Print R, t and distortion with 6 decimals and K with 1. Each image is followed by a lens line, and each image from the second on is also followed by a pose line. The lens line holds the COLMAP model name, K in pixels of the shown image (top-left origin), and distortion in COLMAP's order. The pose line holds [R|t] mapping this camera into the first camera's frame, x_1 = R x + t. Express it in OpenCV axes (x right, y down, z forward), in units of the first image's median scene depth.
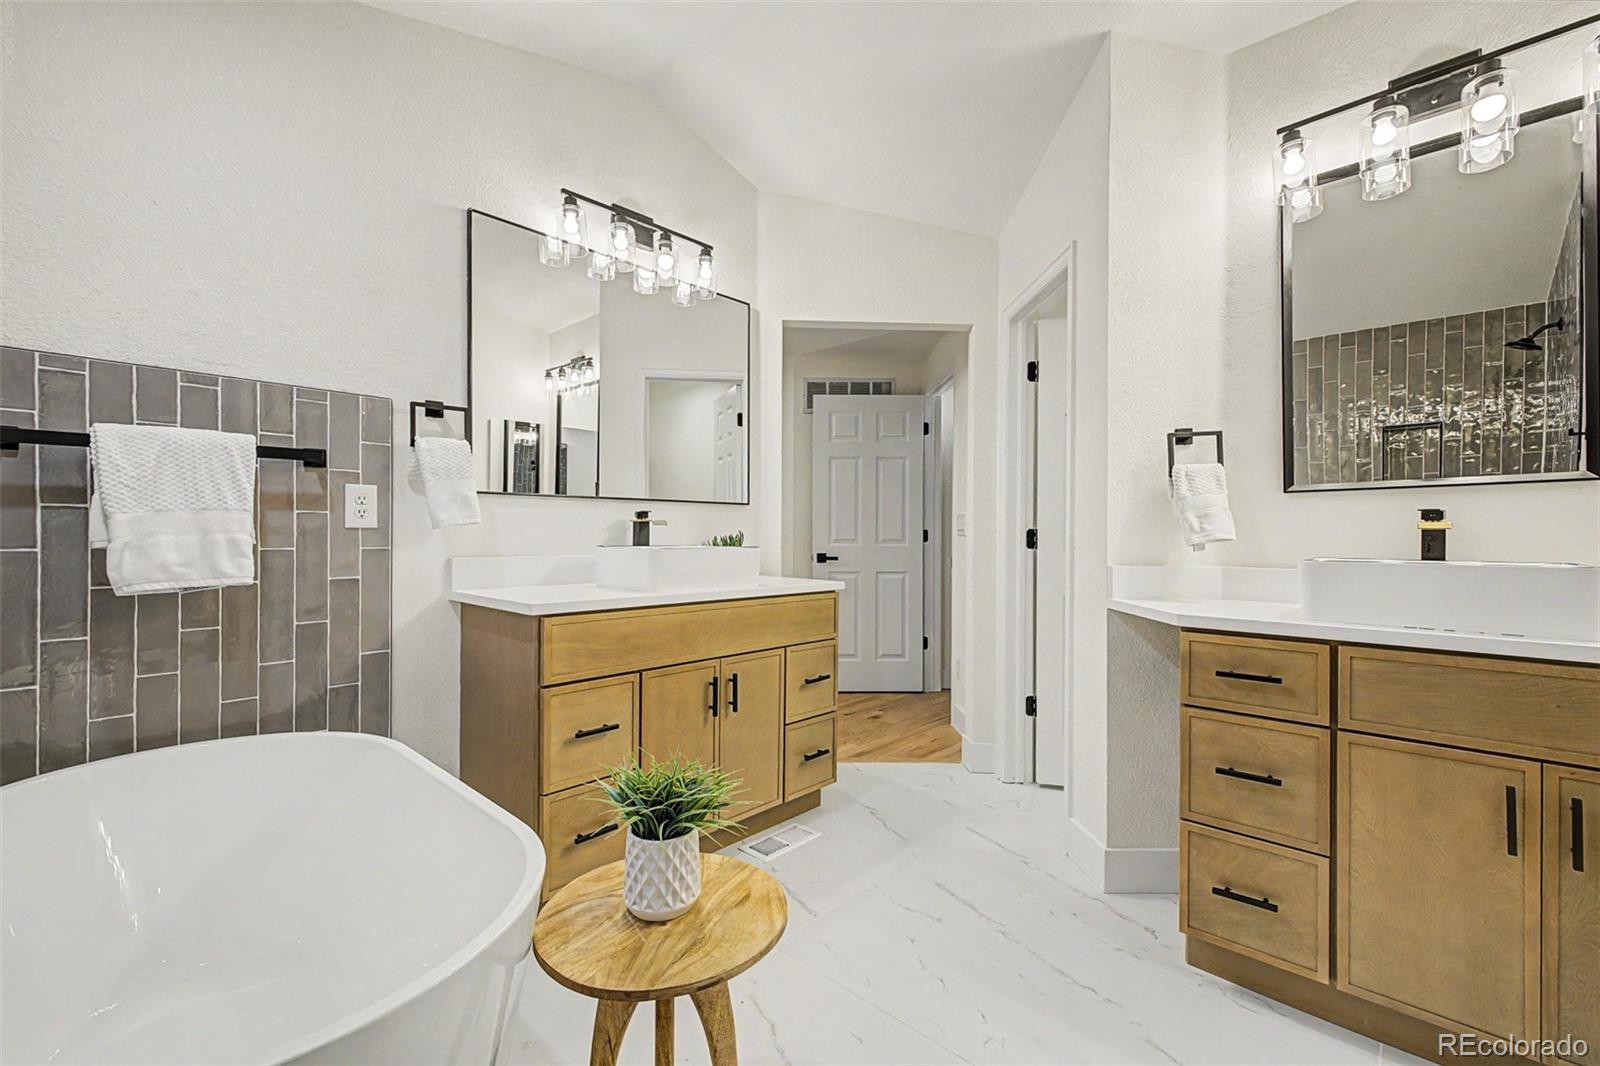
lens RADIAL K [[677.4, 0, 797.5], [0, 677.4, 536.3], [0, 0, 1]] dist [0.006563, -0.002445]
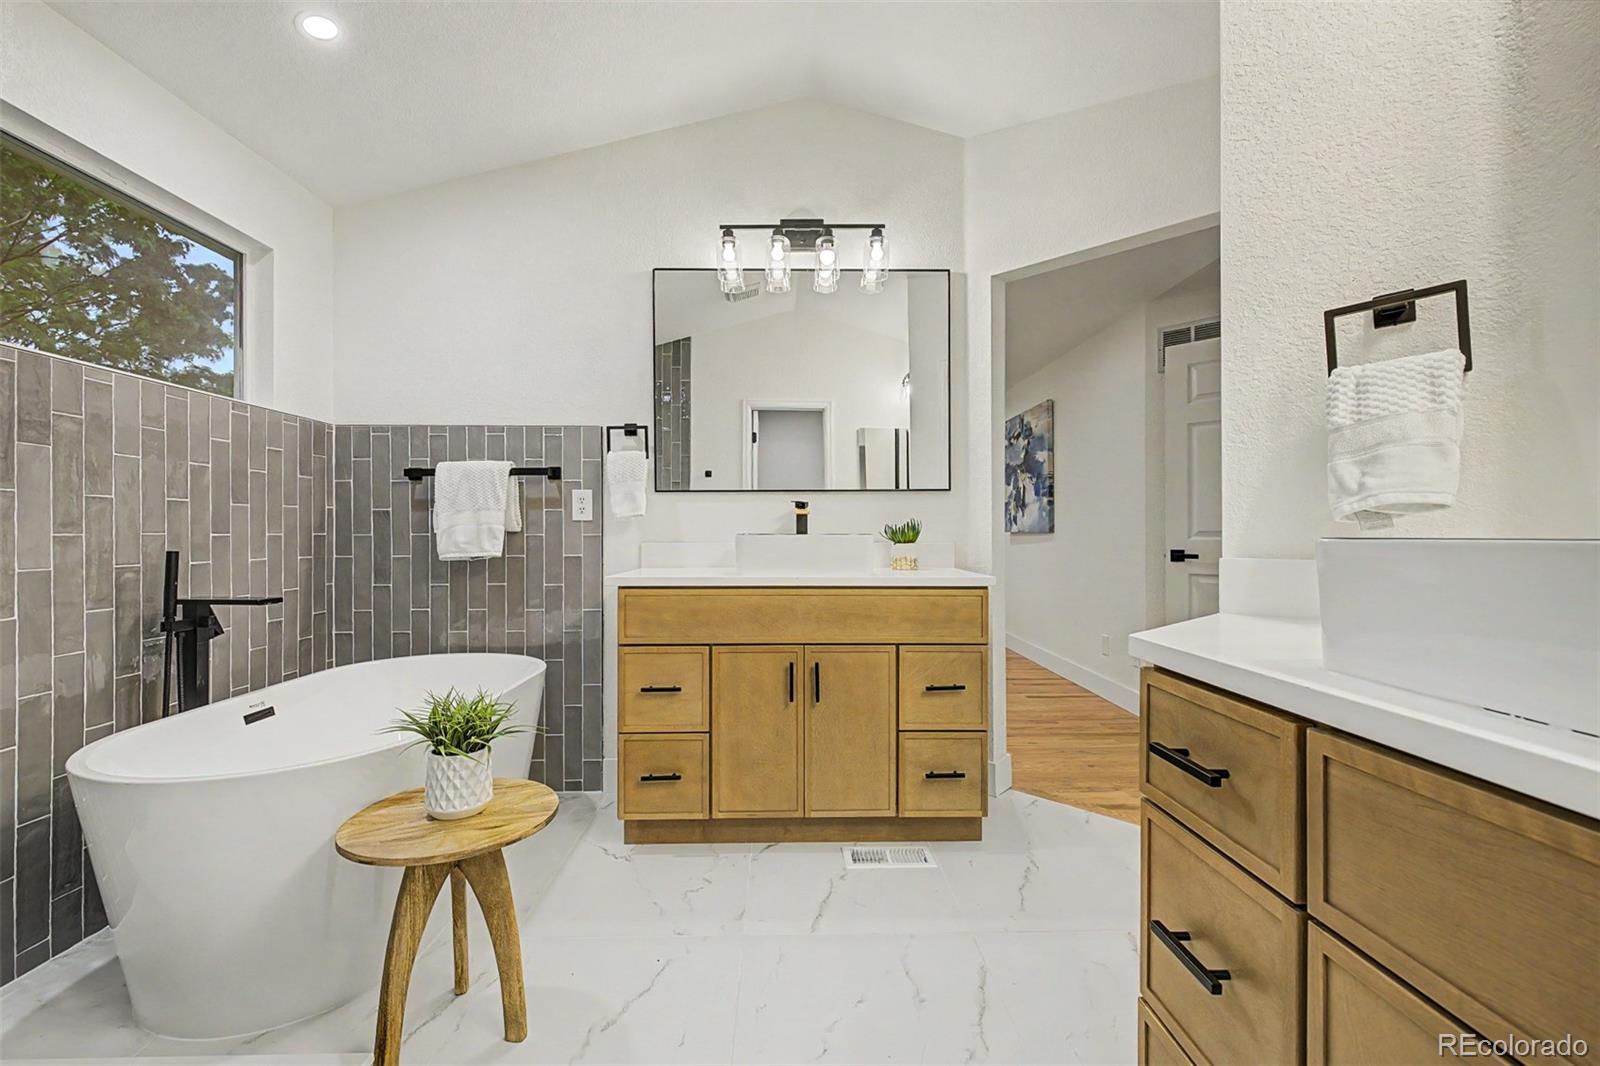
lens RADIAL K [[677.4, 0, 797.2], [0, 677.4, 534.5], [0, 0, 1]] dist [0.006563, -0.002445]
pose [[0.693653, -0.006971, -0.720276, 0.660841], [0.002691, 0.999971, -0.007087, 0.027214], [0.720305, 0.002978, 0.693651, 0.336266]]
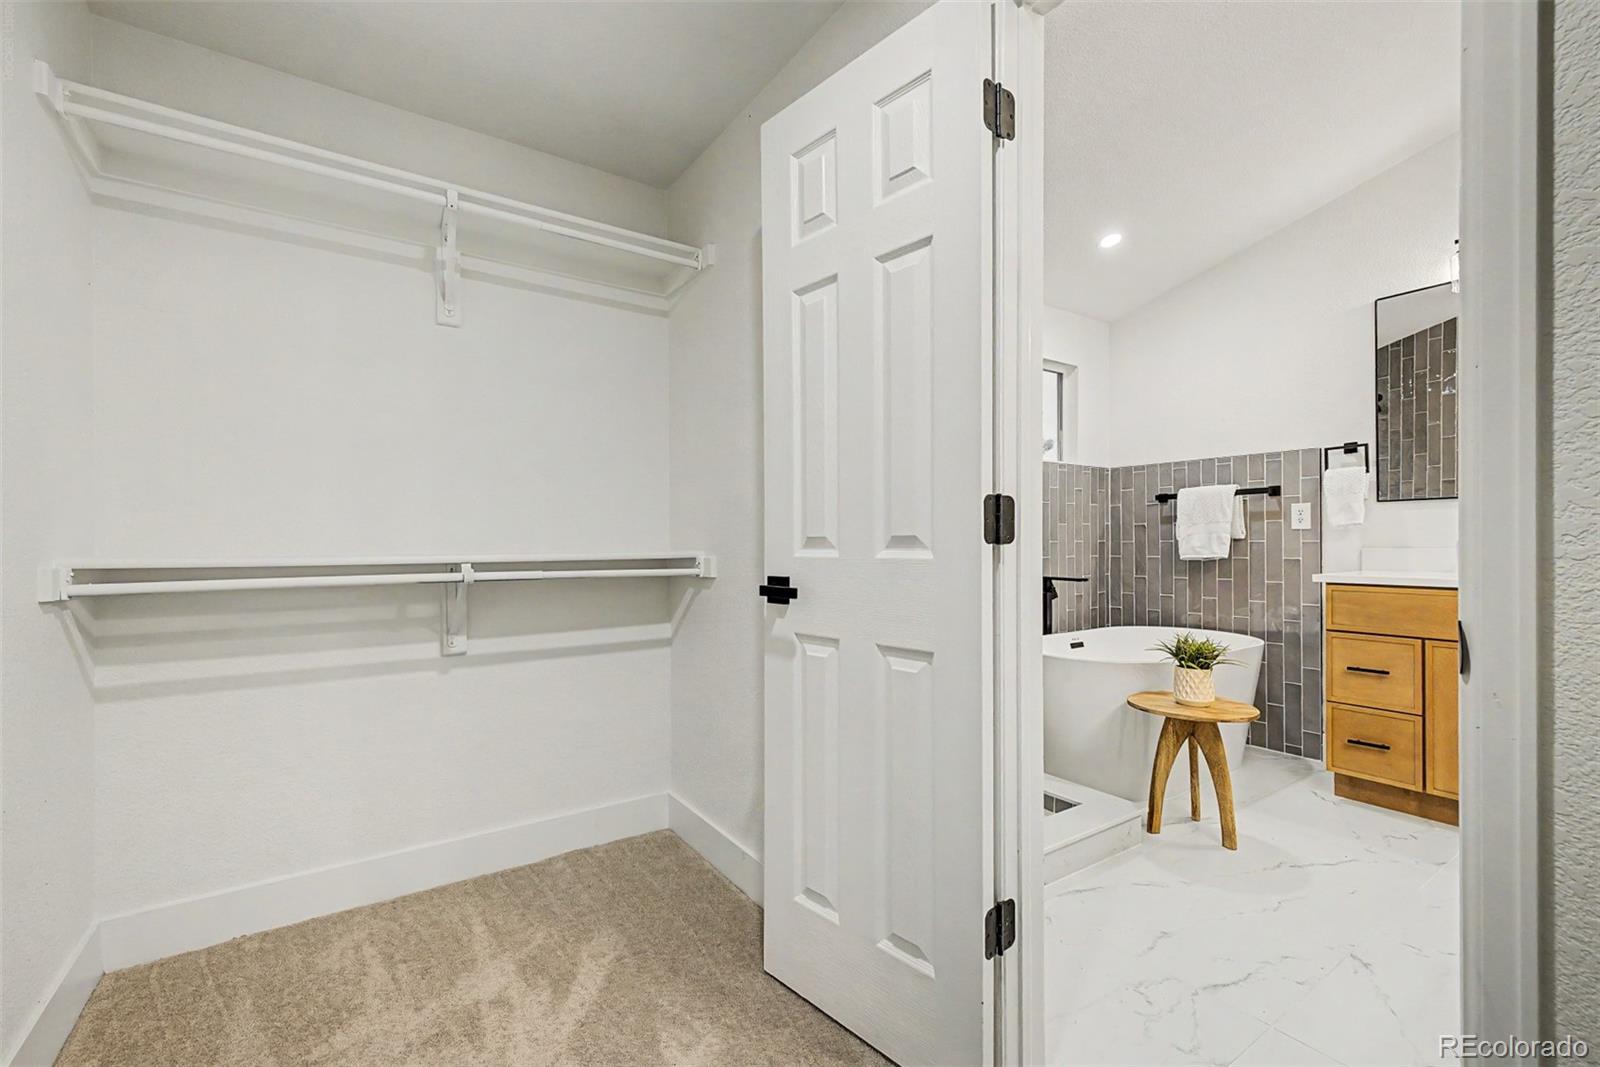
lens RADIAL K [[677.4, 0, 812.0], [0, 677.4, 545.6], [0, 0, 1]] dist [0.006563, -0.002445]
pose [[-0.212300, -0.000487, -0.977204, 1.223520], [-0.000161, 1.000000, -0.000463, 0.028918], [0.977205, 0.000059, -0.212300, 0.168885]]
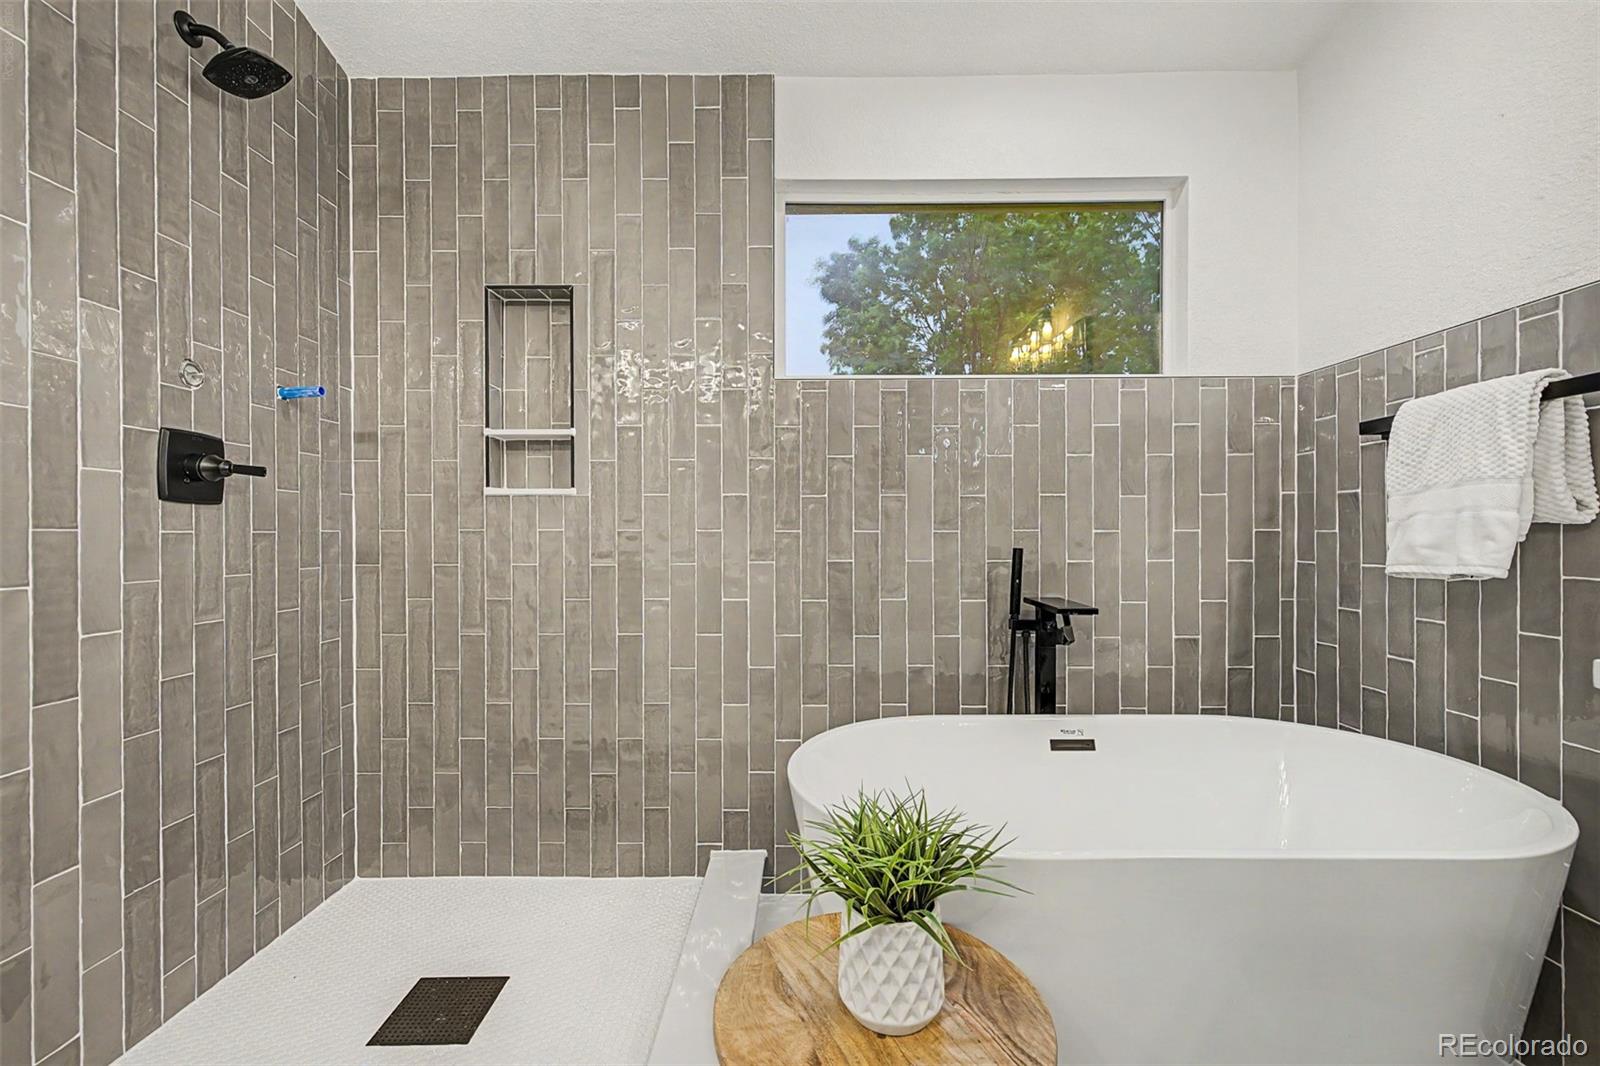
lens RADIAL K [[677.4, 0, 800.6], [0, 677.4, 532.3], [0, 0, 1]] dist [0.006563, -0.002445]
pose [[-0.741003, -0.004160, -0.671489, 0.209586], [-0.005544, 0.999985, -0.000077, 0.021751], [0.671479, 0.003666, -0.741015, 0.855717]]
